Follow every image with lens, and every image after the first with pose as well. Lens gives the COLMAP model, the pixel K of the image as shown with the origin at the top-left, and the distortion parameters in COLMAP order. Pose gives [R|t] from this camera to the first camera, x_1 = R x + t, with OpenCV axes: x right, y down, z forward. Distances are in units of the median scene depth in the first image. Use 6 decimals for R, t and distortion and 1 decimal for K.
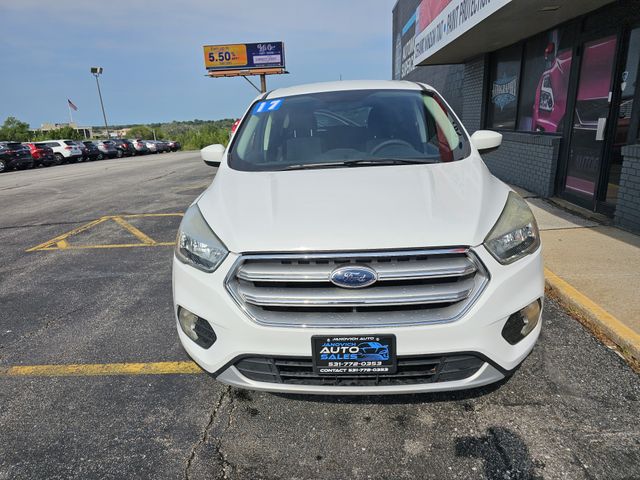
lens RADIAL K [[429.4, 0, 310.6], [0, 429.4, 243.5], [0, 0, 1]] dist [0.053428, -0.050339]
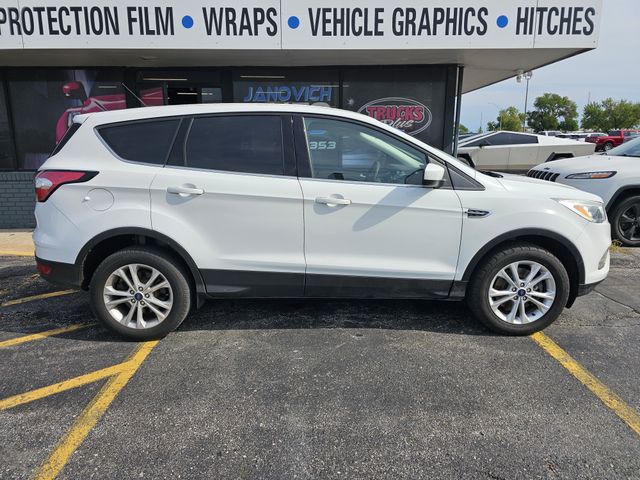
lens RADIAL K [[429.4, 0, 317.4], [0, 429.4, 235.4], [0, 0, 1]] dist [0.053428, -0.050339]
pose [[-0.083185, -0.159495, 0.983688, -0.650123], [0.284302, 0.942288, 0.176824, -0.179729], [-0.955119, 0.294373, -0.033039, 0.743147]]
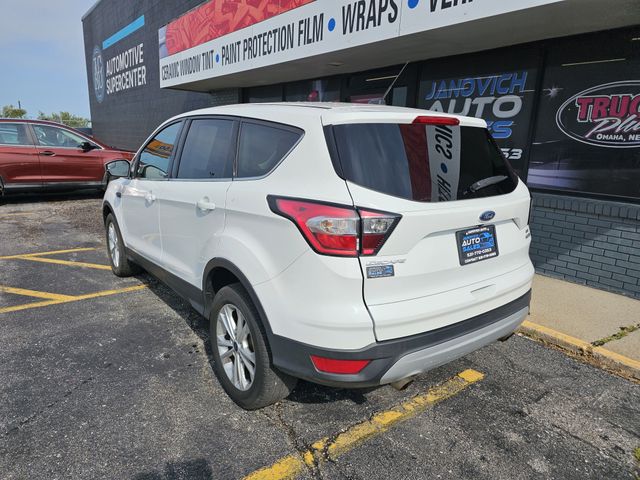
lens RADIAL K [[429.4, 0, 308.6], [0, 429.4, 241.8], [0, 0, 1]] dist [0.053428, -0.050339]
pose [[0.766177, -0.079055, 0.637748, -0.298377], [0.111715, 0.993679, -0.011037, -0.048754], [-0.632844, 0.079702, 0.770166, 0.168281]]
